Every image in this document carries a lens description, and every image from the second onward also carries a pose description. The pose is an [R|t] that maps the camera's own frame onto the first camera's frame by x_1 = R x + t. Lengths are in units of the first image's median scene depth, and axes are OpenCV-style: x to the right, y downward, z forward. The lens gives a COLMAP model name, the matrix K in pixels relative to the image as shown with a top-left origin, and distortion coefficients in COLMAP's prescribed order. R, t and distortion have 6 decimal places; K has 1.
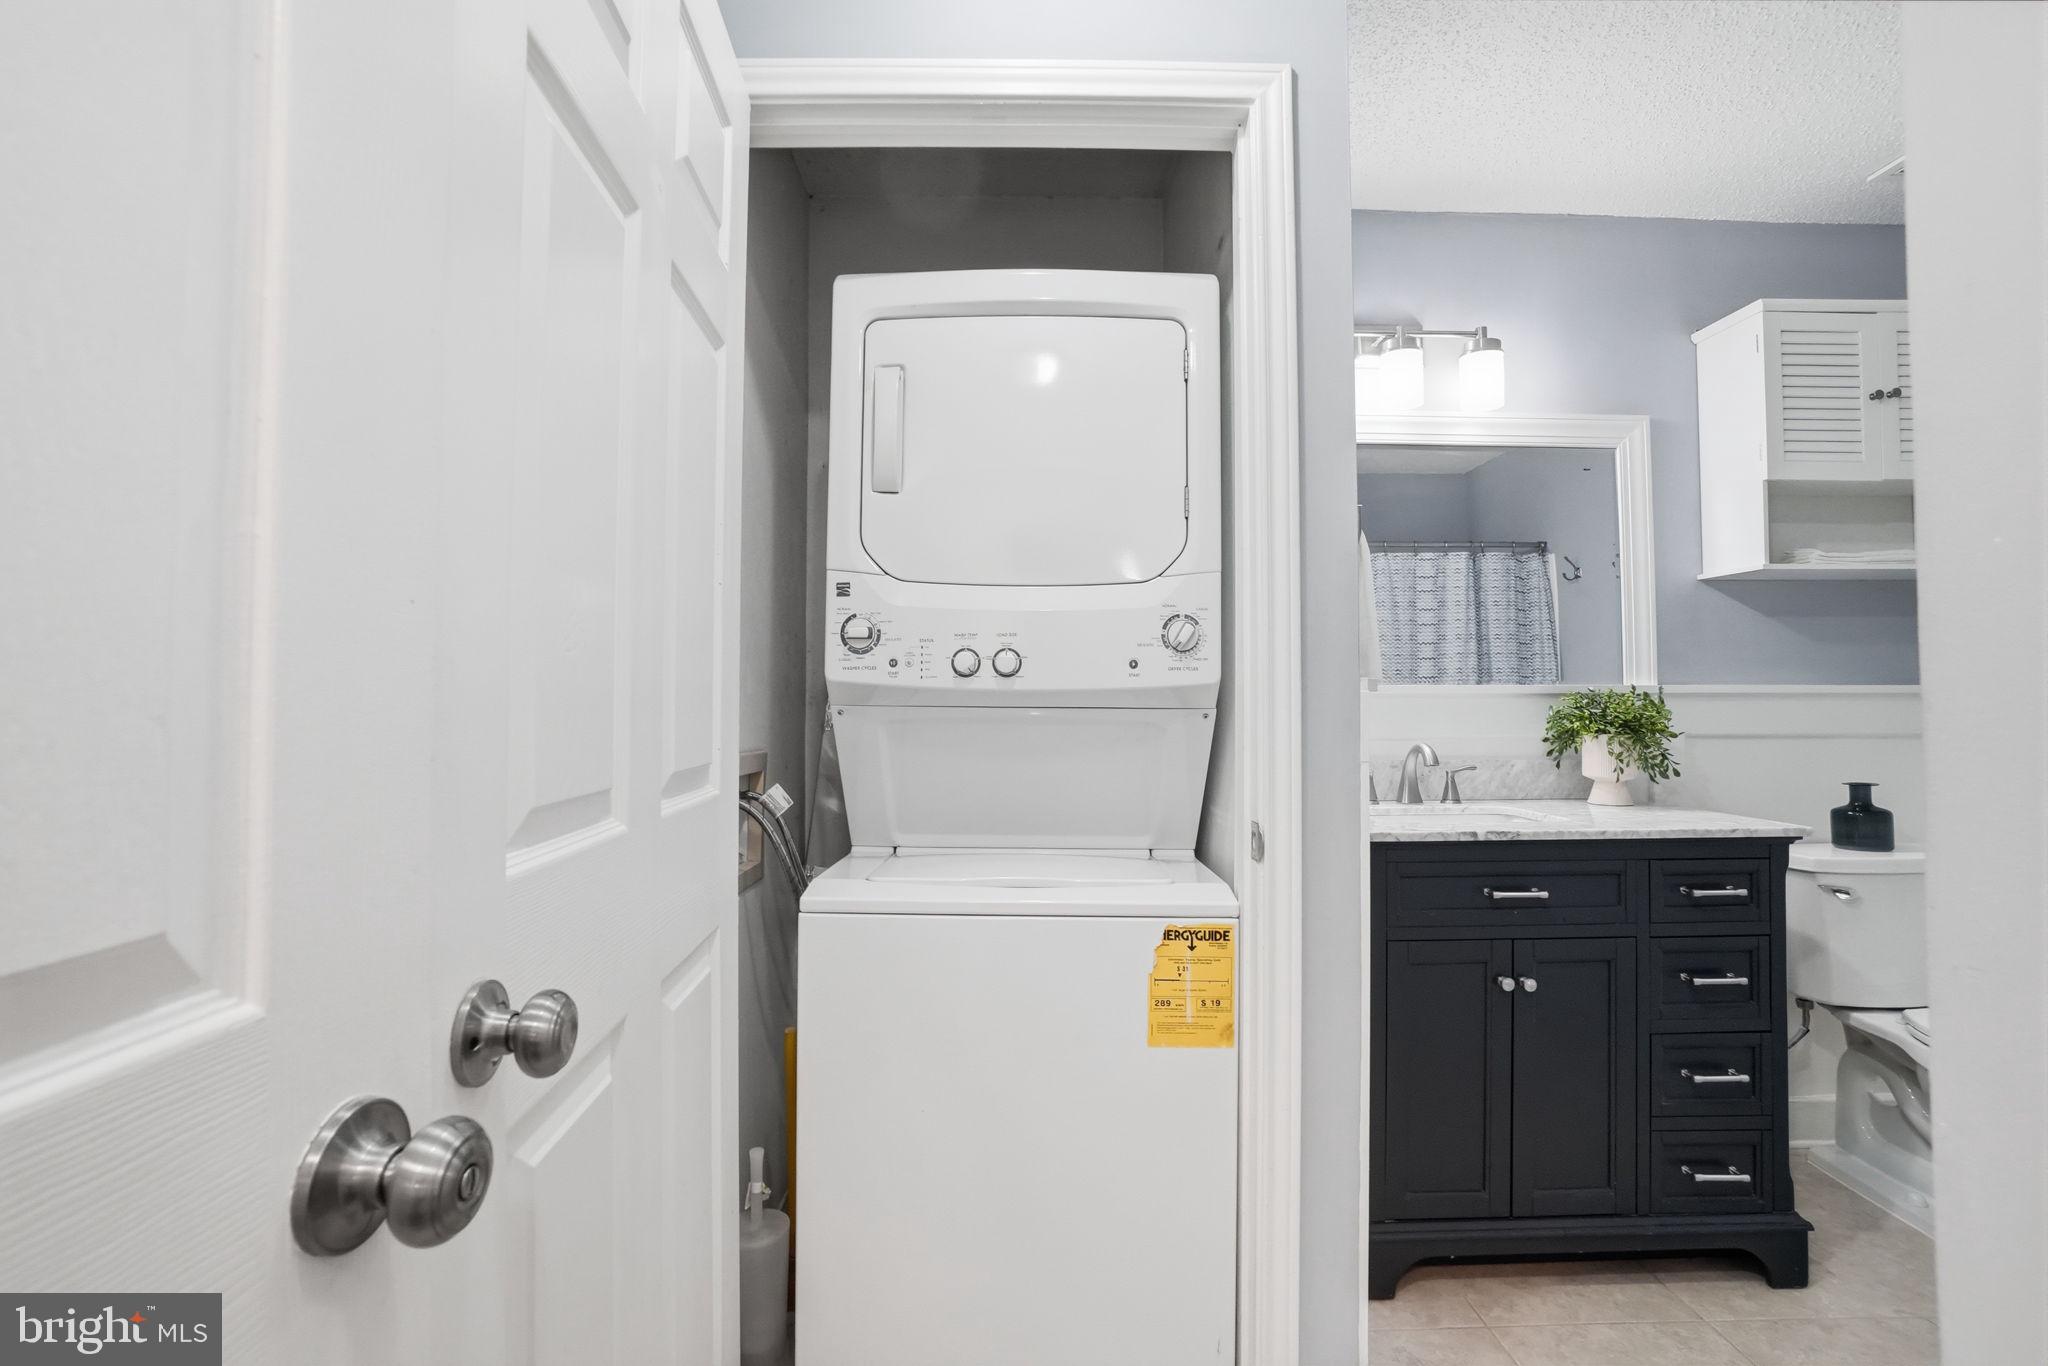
lens RADIAL K [[910.8, 0, 1023.1], [0, 910.8, 675.7], [0, 0, 1]] dist [-0.066223, 0.027027]
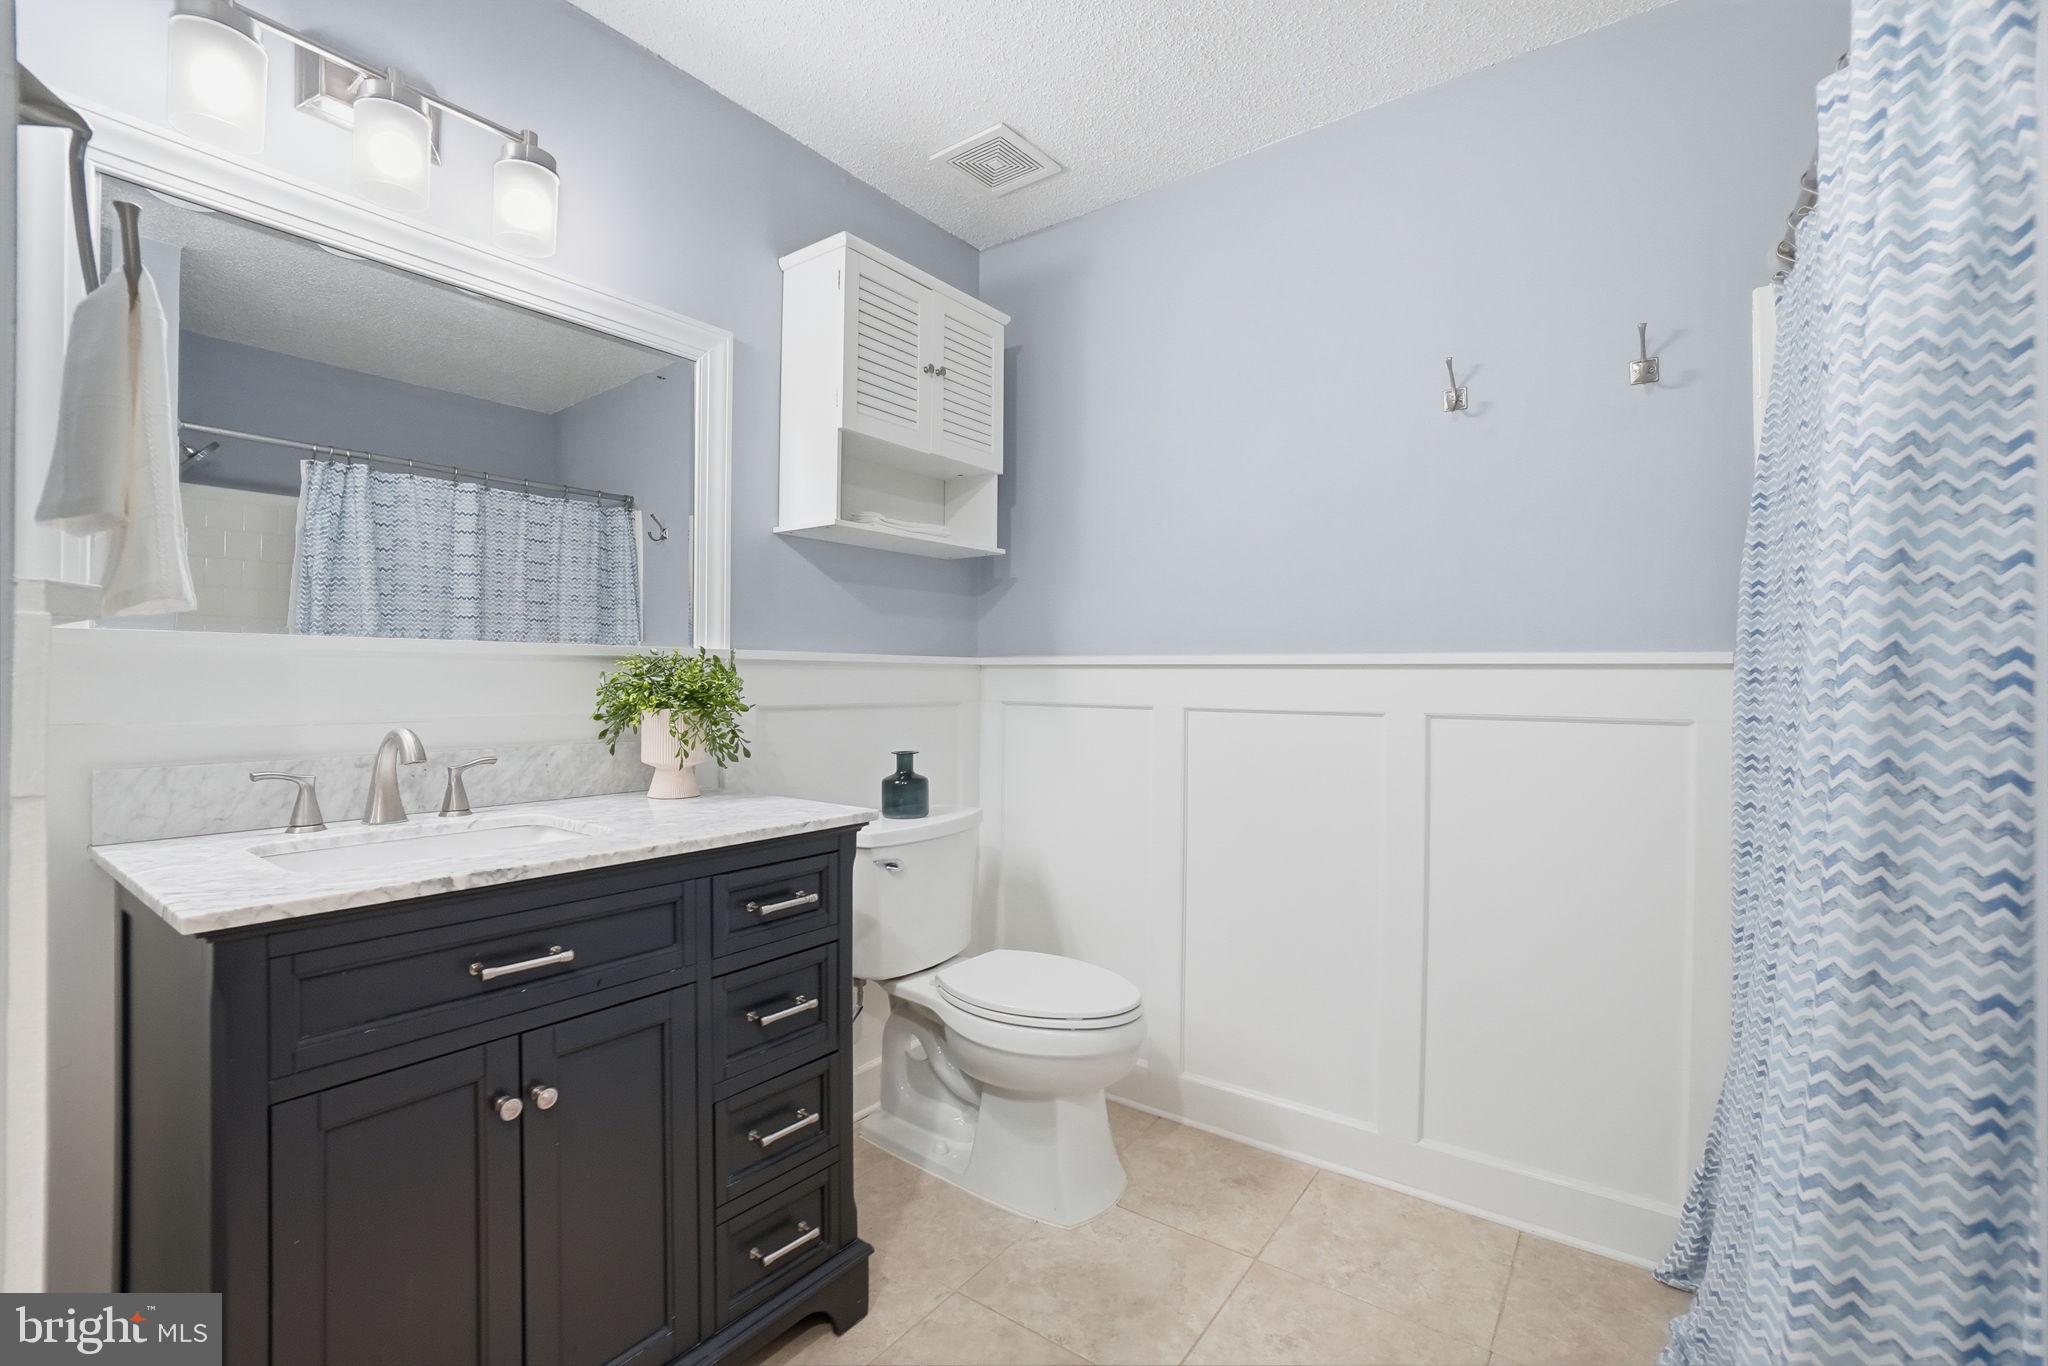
lens RADIAL K [[910.8, 0, 1023.1], [0, 910.8, 675.7], [0, 0, 1]] dist [-0.066223, 0.027027]
pose [[0.603419, 0.005275, 0.797407, 0.207097], [-0.026980, 0.999541, 0.013804, 0.017167], [-0.796967, -0.029844, 0.603284, 0.269221]]
